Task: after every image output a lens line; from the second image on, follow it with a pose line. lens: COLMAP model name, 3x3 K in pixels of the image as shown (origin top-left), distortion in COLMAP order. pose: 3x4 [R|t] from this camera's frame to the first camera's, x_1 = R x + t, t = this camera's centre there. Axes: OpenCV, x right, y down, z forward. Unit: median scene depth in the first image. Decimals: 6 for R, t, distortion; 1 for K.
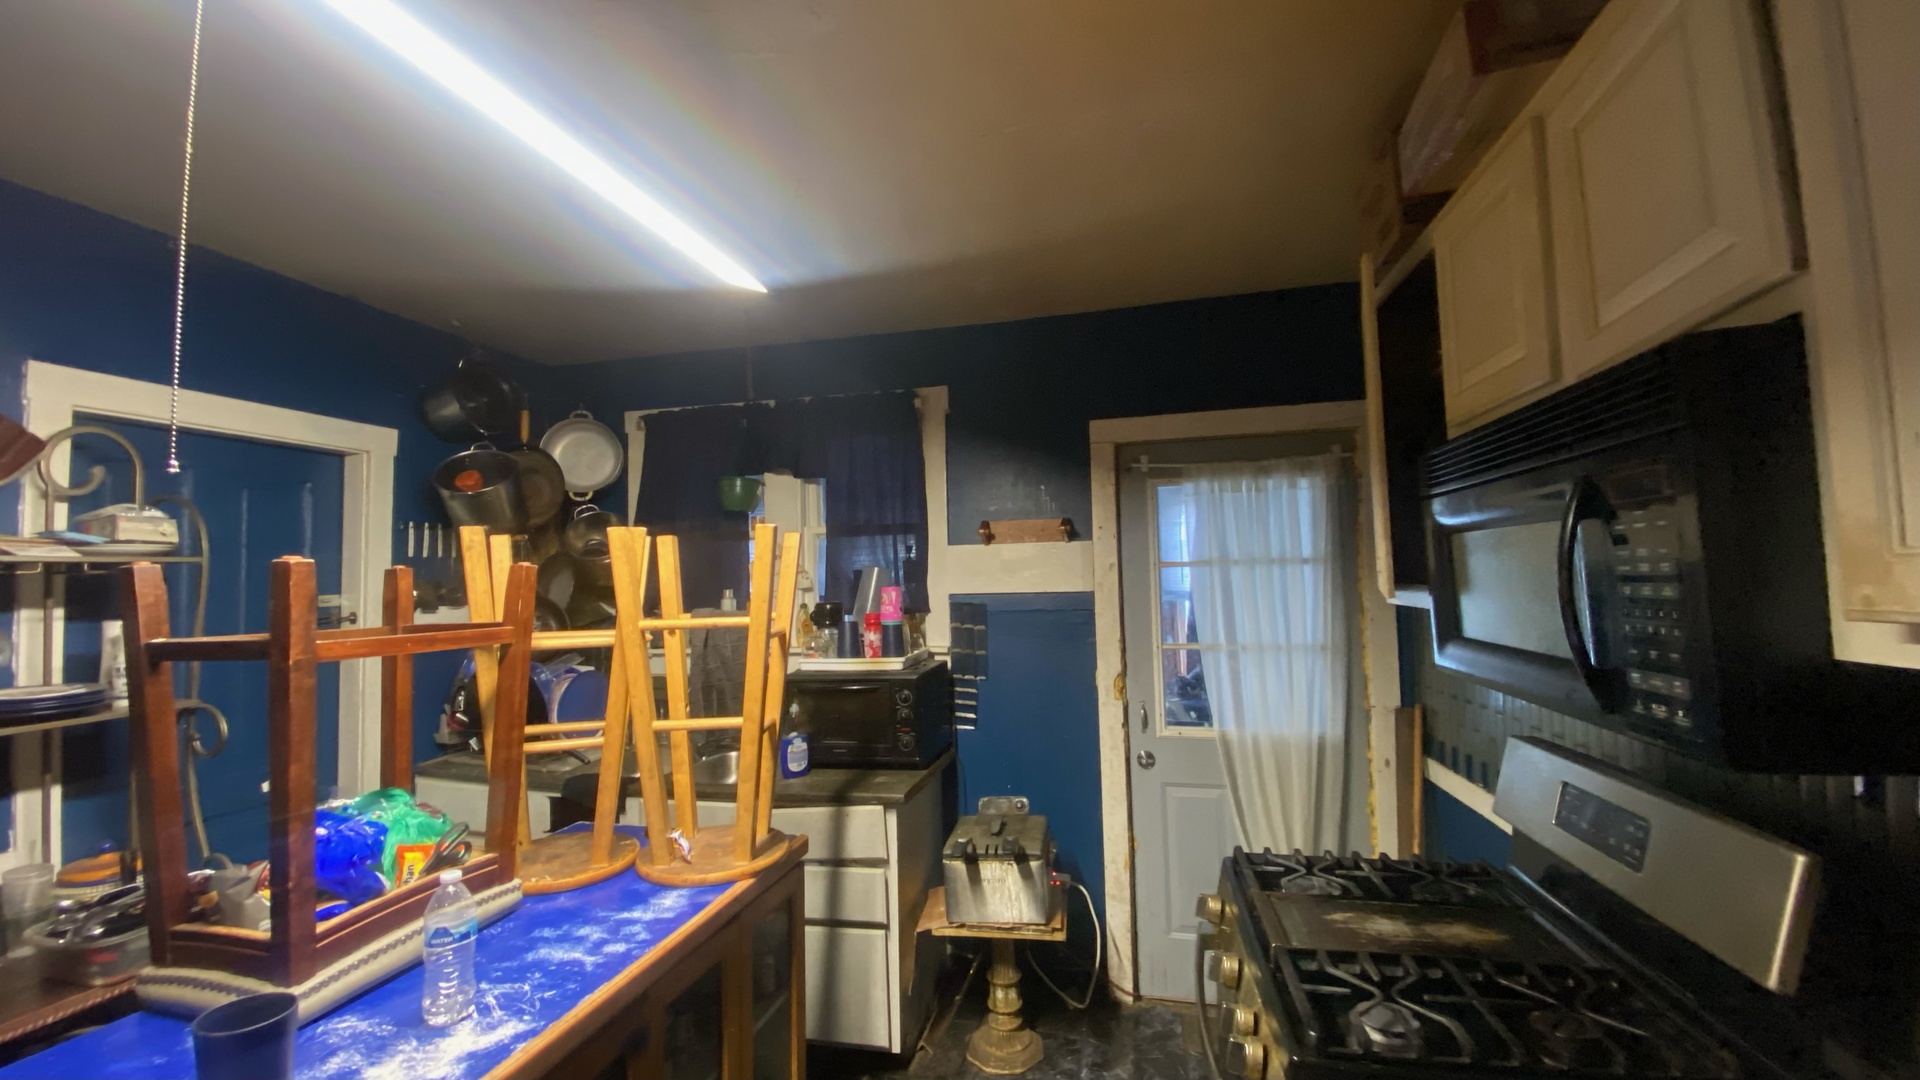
lens RADIAL K [[776.1, 0, 960.0], [0, 776.1, 540.0], [0, 0, 1]] dist [0.024543, -0.021331]
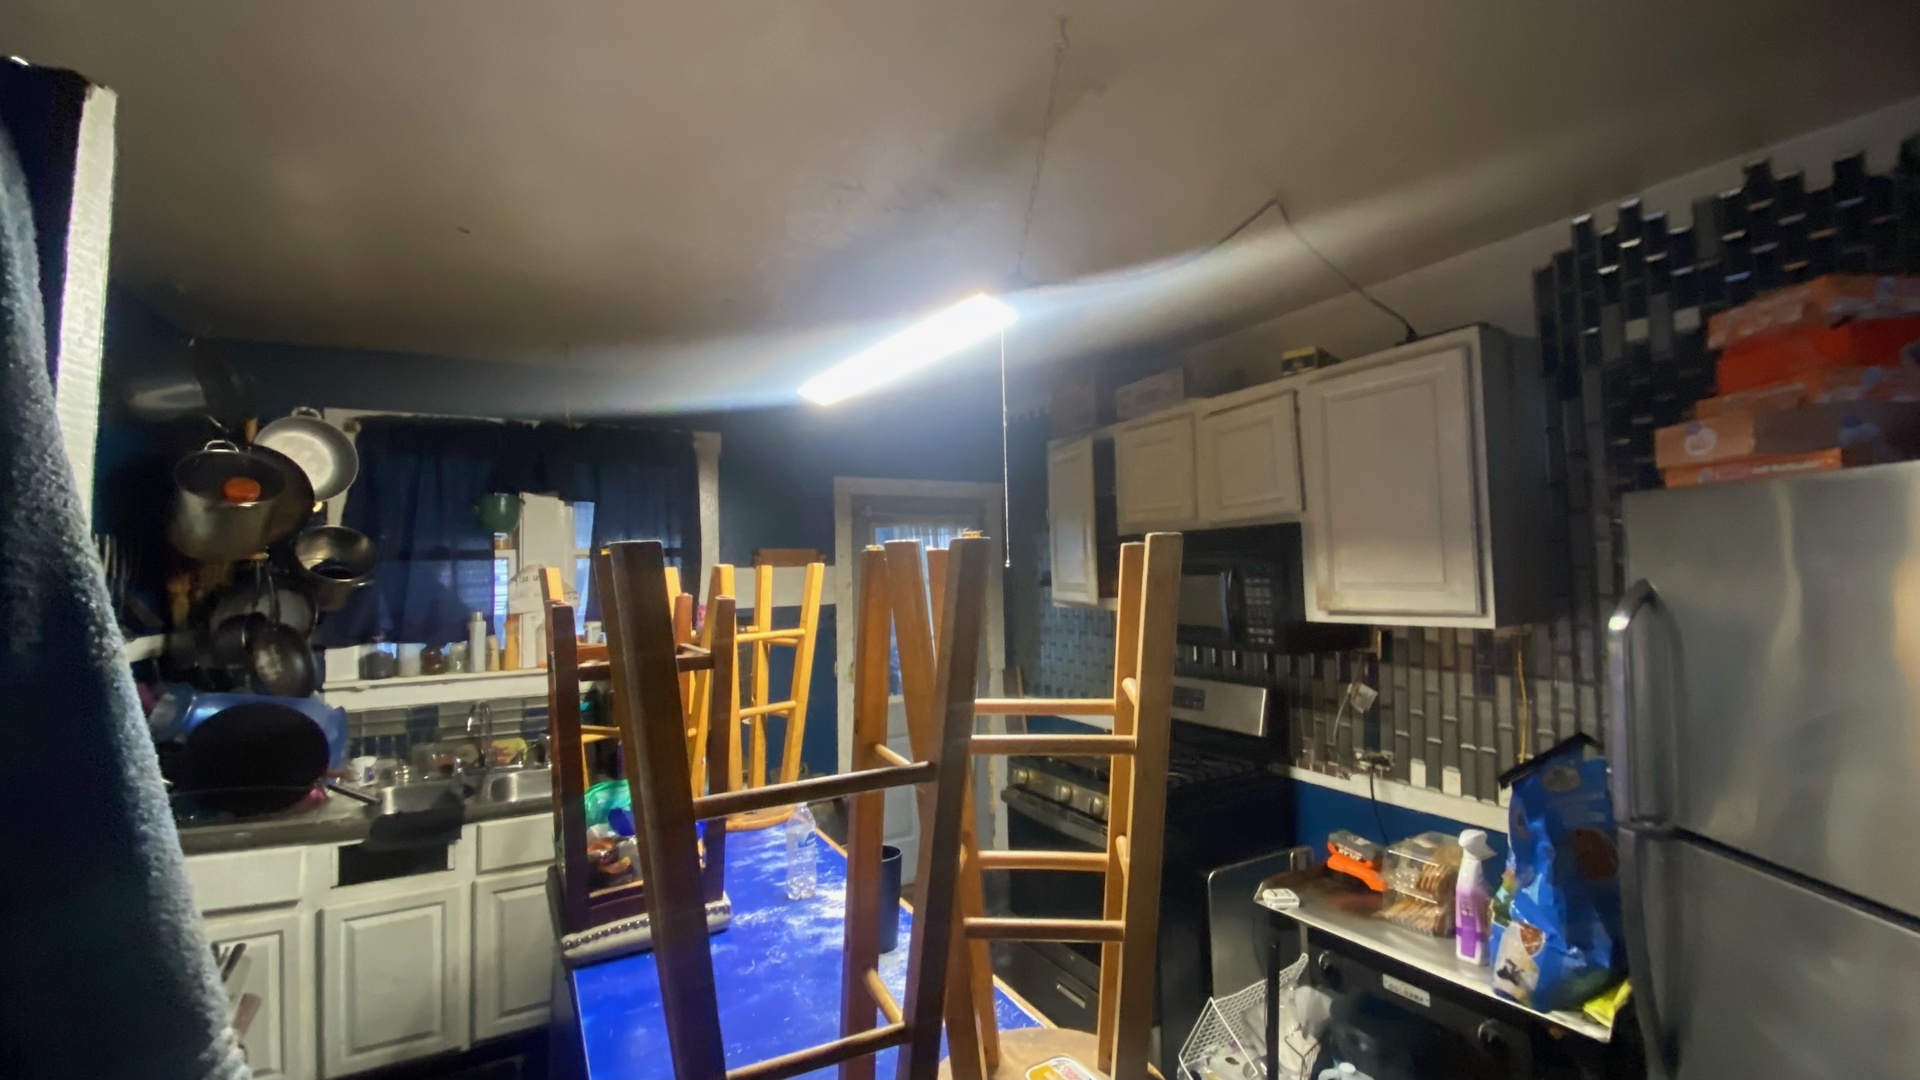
lens RADIAL K [[776.1, 0, 960.0], [0, 776.1, 540.0], [0, 0, 1]] dist [0.024543, -0.021331]
pose [[0.735992, 0.031343, 0.676264, -1.237517], [-0.027167, 0.999490, -0.016756, -0.056479], [-0.676445, -0.006040, 0.736469, -0.280033]]
